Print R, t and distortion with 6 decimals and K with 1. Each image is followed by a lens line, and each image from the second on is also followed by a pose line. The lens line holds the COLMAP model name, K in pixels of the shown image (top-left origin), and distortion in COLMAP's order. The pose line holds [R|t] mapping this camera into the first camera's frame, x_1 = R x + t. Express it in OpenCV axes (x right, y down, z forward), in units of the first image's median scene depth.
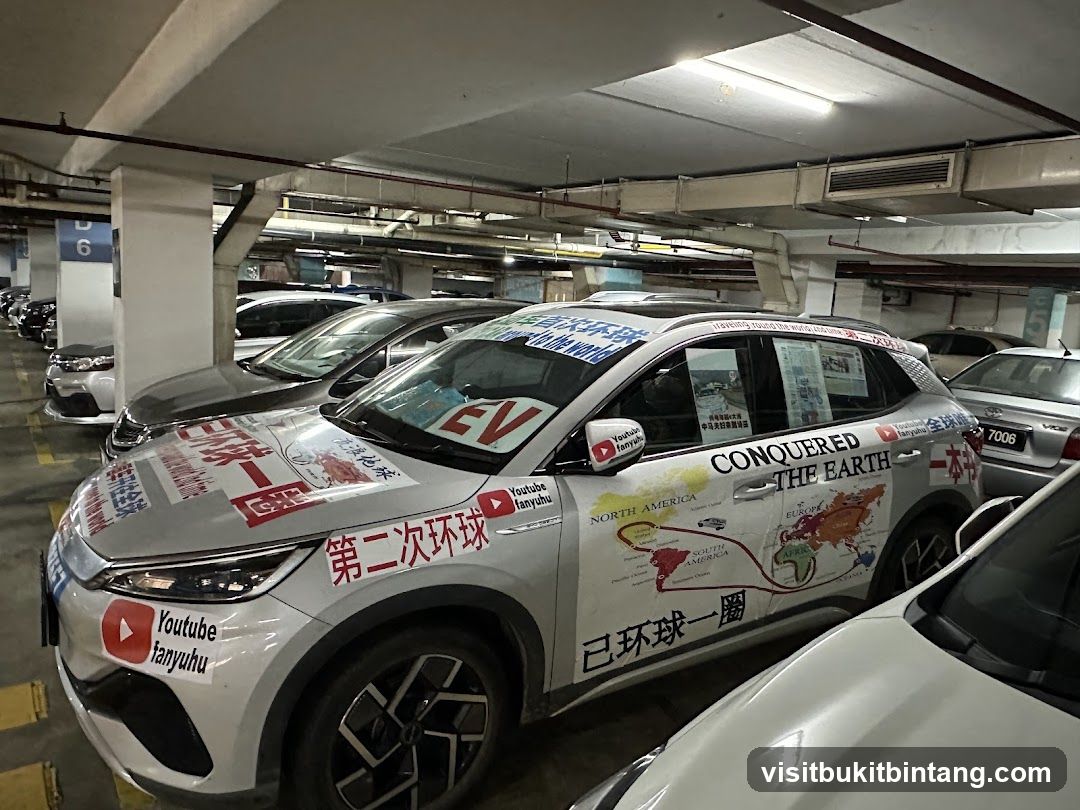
lens RADIAL K [[746.3, 0, 540.0], [0, 746.3, 405.0], [0, 0, 1]] dist [0.000342, 0.003311]
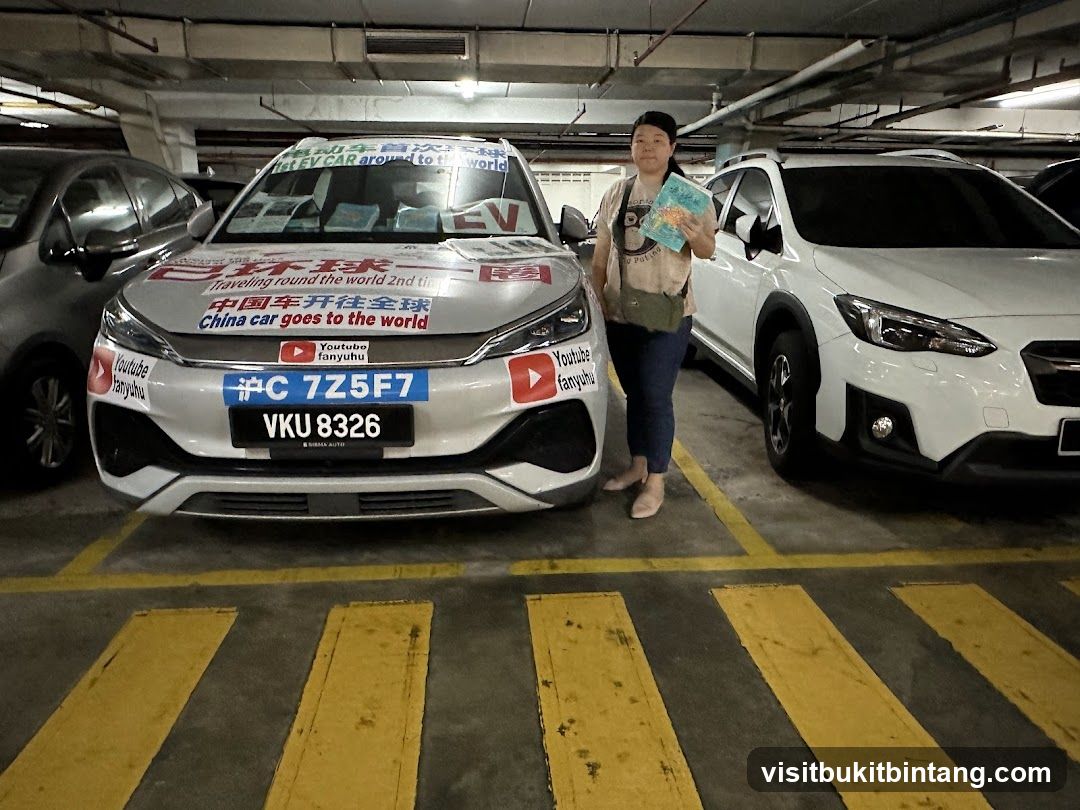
lens RADIAL K [[746.3, 0, 540.0], [0, 746.3, 405.0], [0, 0, 1]] dist [0.000342, 0.003311]
pose [[0.526066, -0.271284, 0.806015, -0.349263], [0.151259, 0.962493, 0.225227, 0.016441], [-0.836884, 0.003433, 0.547369, 0.073778]]
